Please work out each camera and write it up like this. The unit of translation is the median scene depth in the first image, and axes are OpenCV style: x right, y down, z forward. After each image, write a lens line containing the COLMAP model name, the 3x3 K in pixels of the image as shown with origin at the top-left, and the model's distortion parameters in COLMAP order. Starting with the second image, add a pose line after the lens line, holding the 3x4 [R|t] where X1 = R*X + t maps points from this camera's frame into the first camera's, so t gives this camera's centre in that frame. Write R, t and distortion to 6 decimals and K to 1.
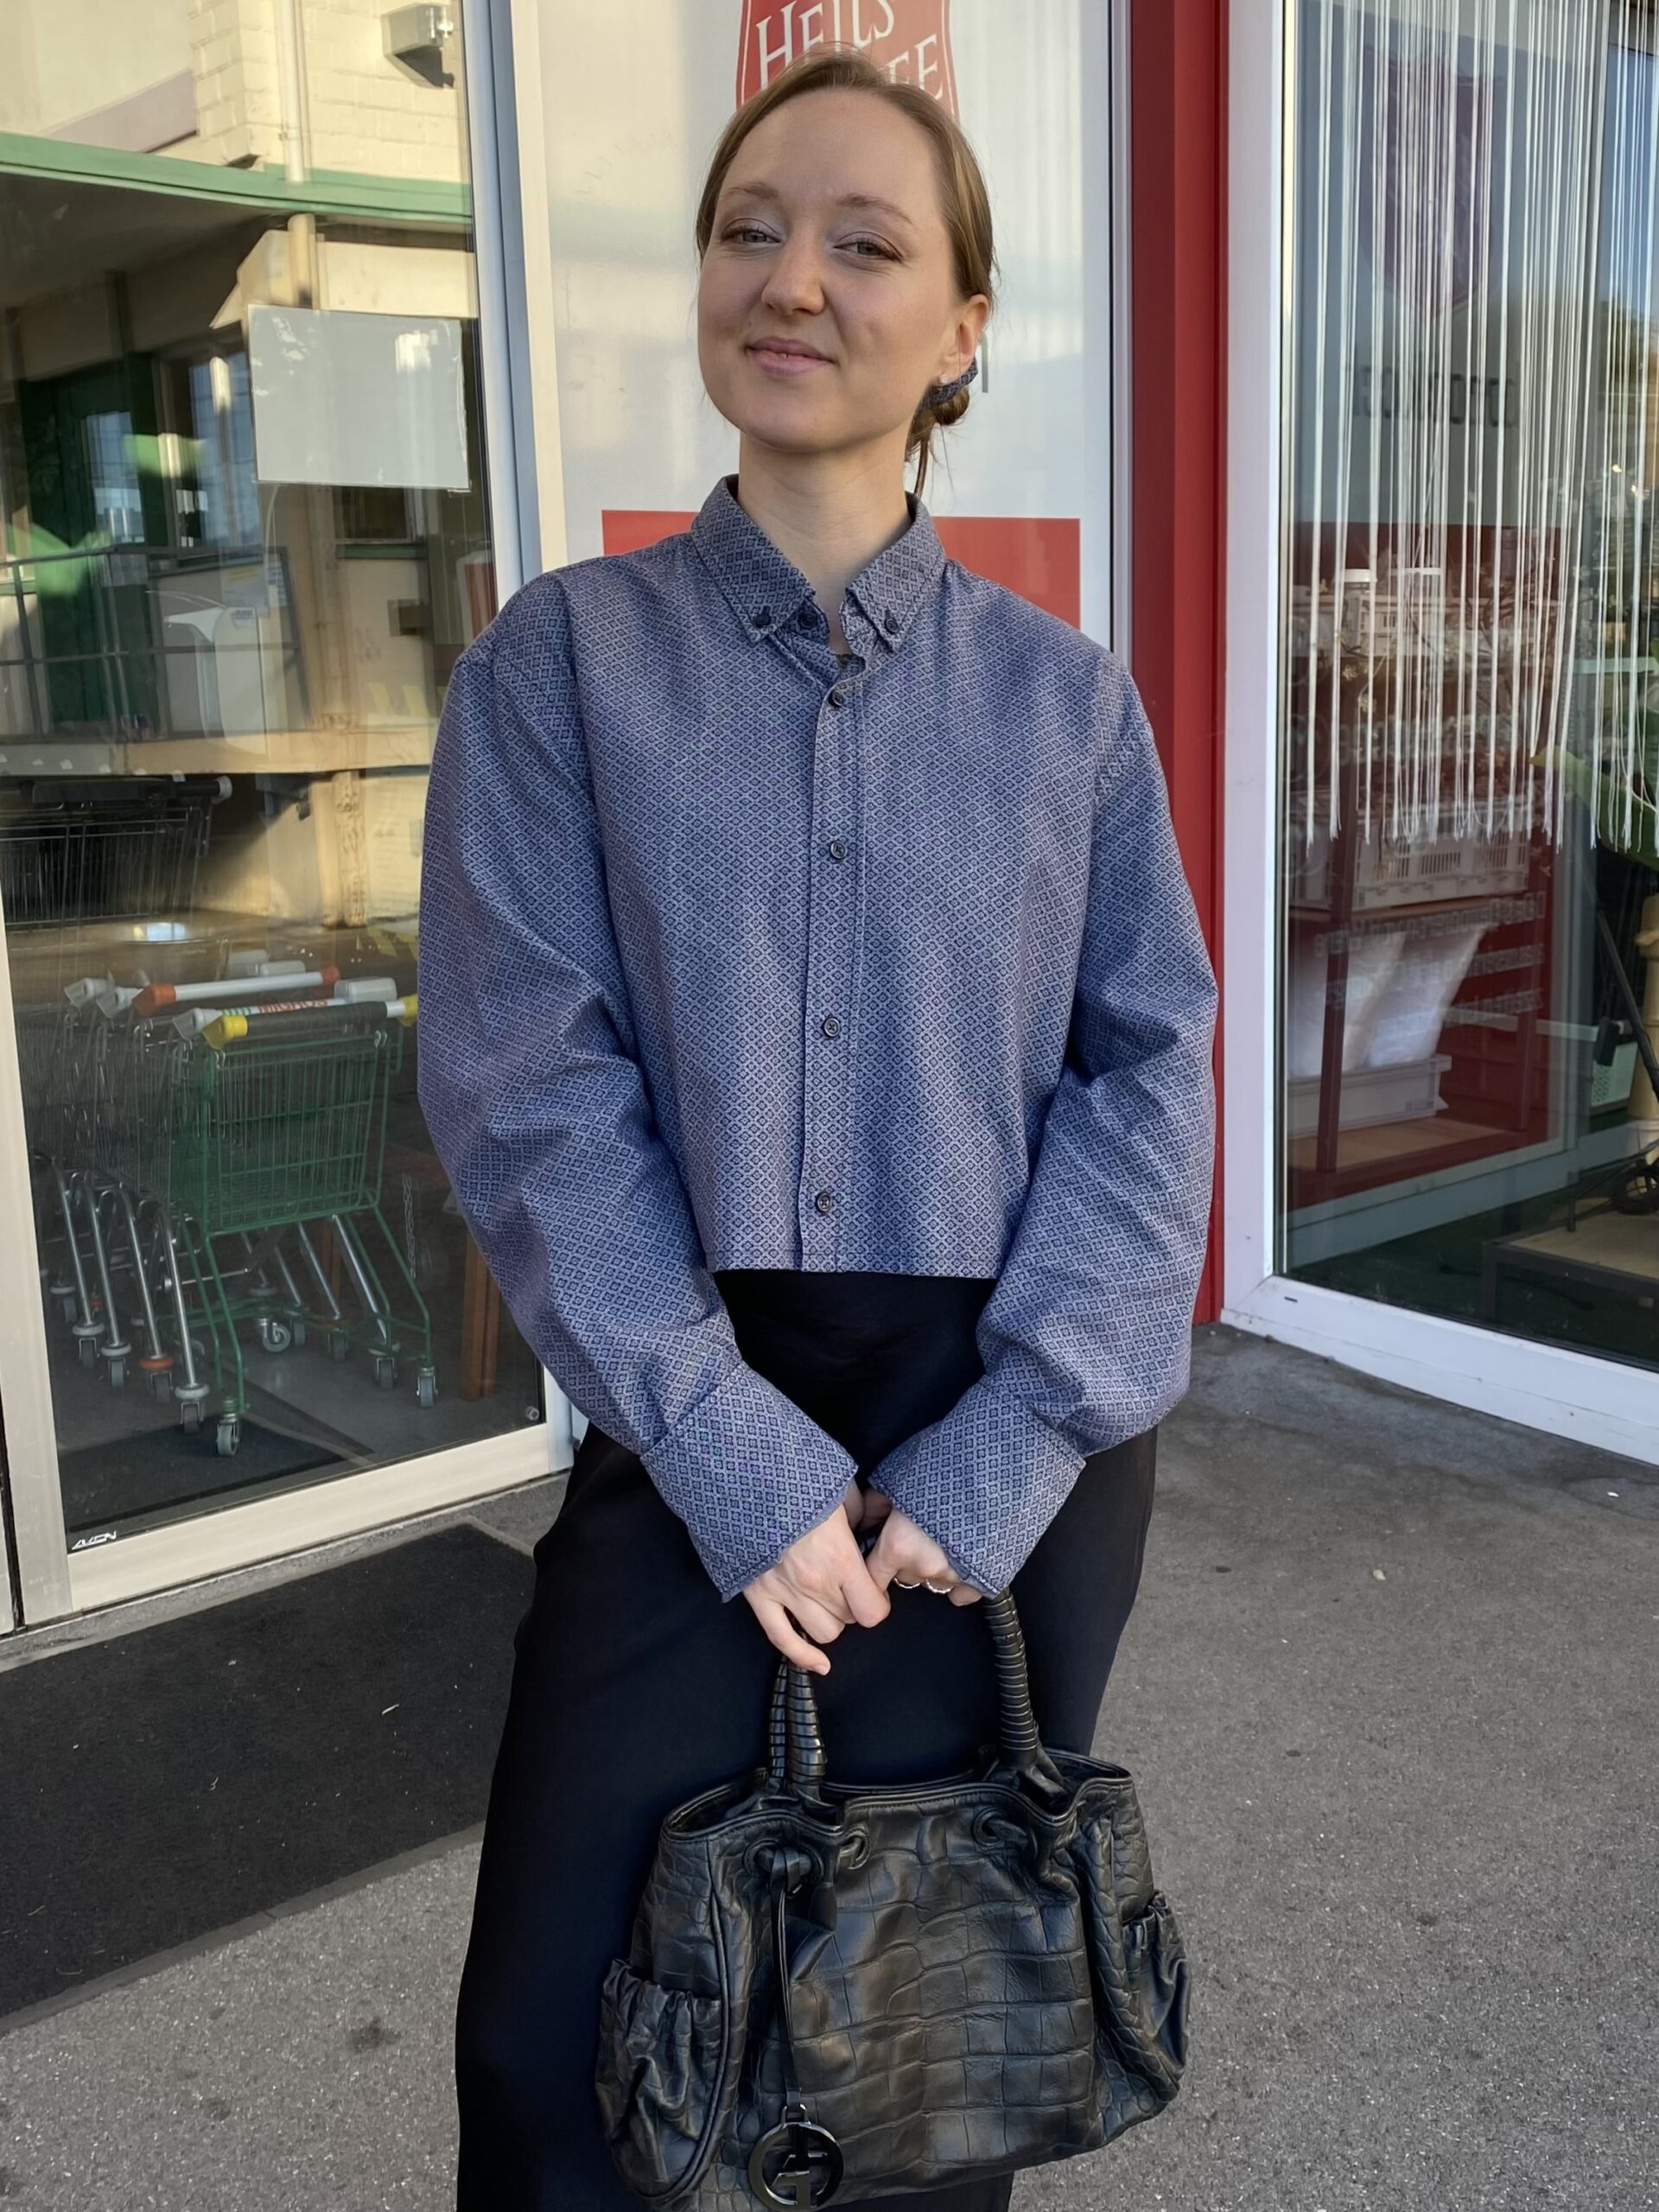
lens RADIAL K [[2336.6, 0, 829.5], [0, 2336.6, 1106.0], [0, 0, 1]] dist [0.147083, -0.433491]
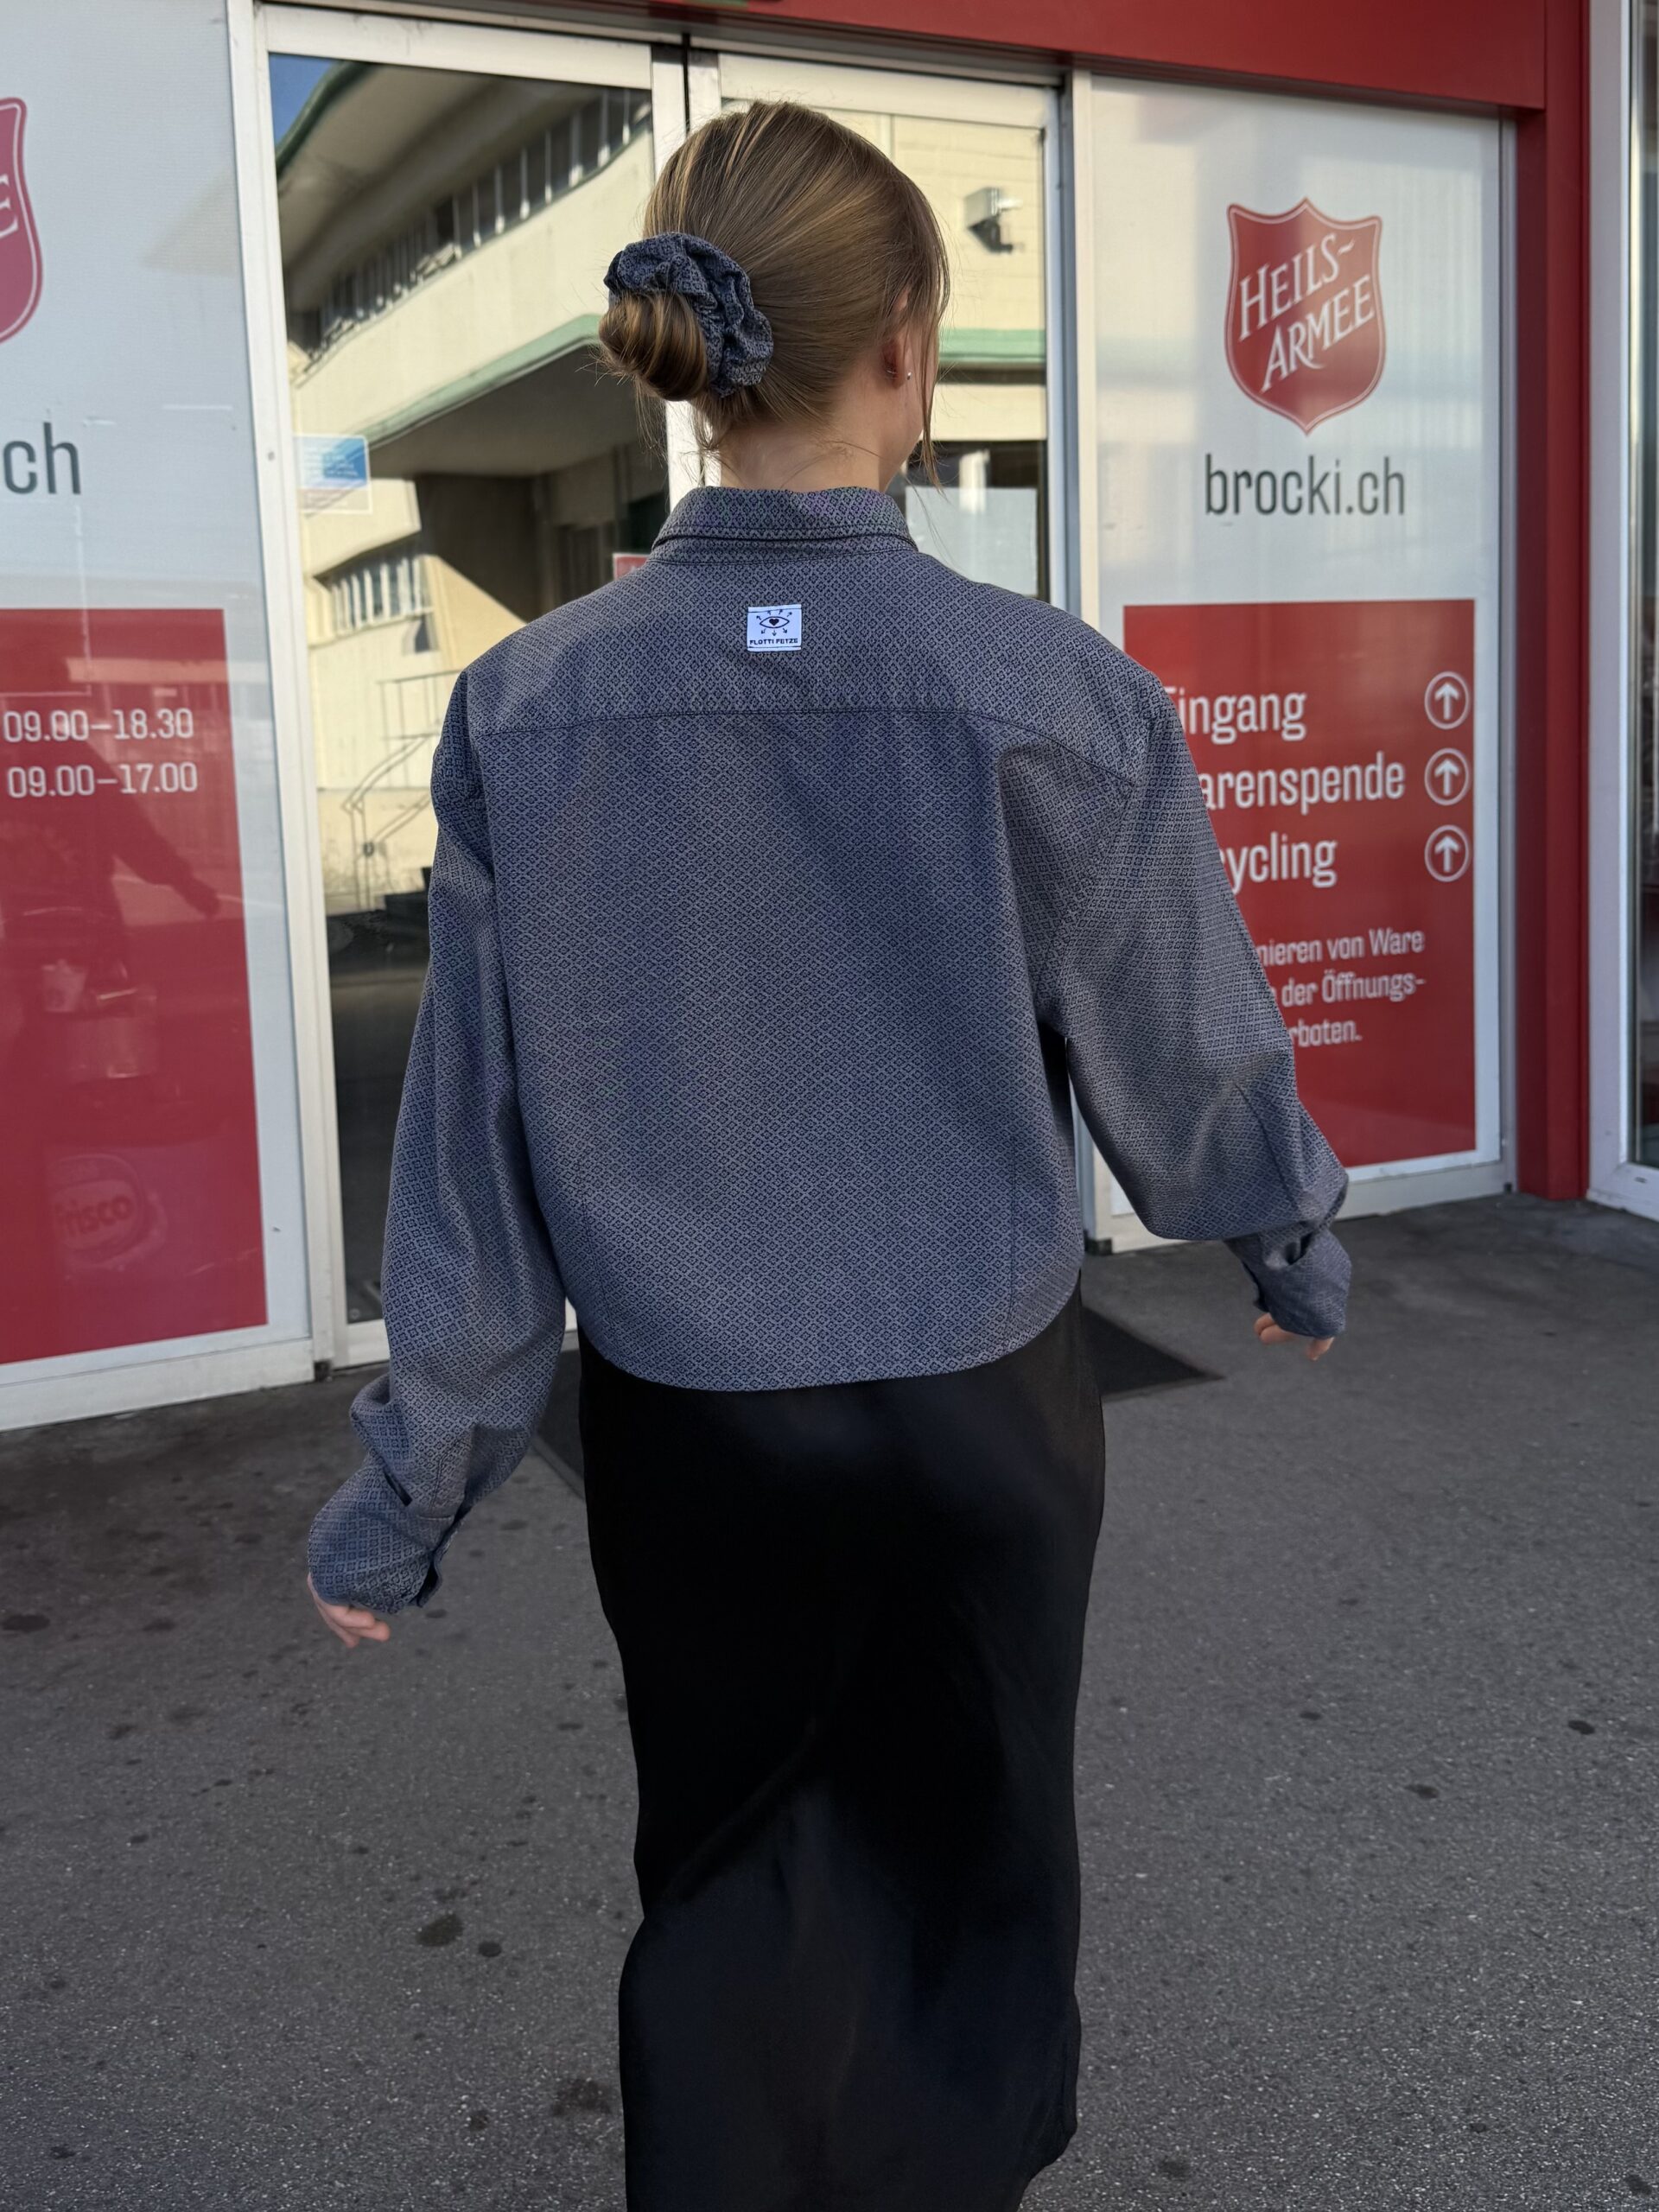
lens RADIAL K [[2098.8, 0, 773.0], [0, 2098.8, 935.2], [0, 0, 1]] dist [0.175860, -0.400635]
pose [[0.966831, 0.020396, -0.254603, 0.032269], [-0.041944, 0.995953, -0.079491, 0.067925], [0.251951, 0.087533, 0.963773, -0.311632]]
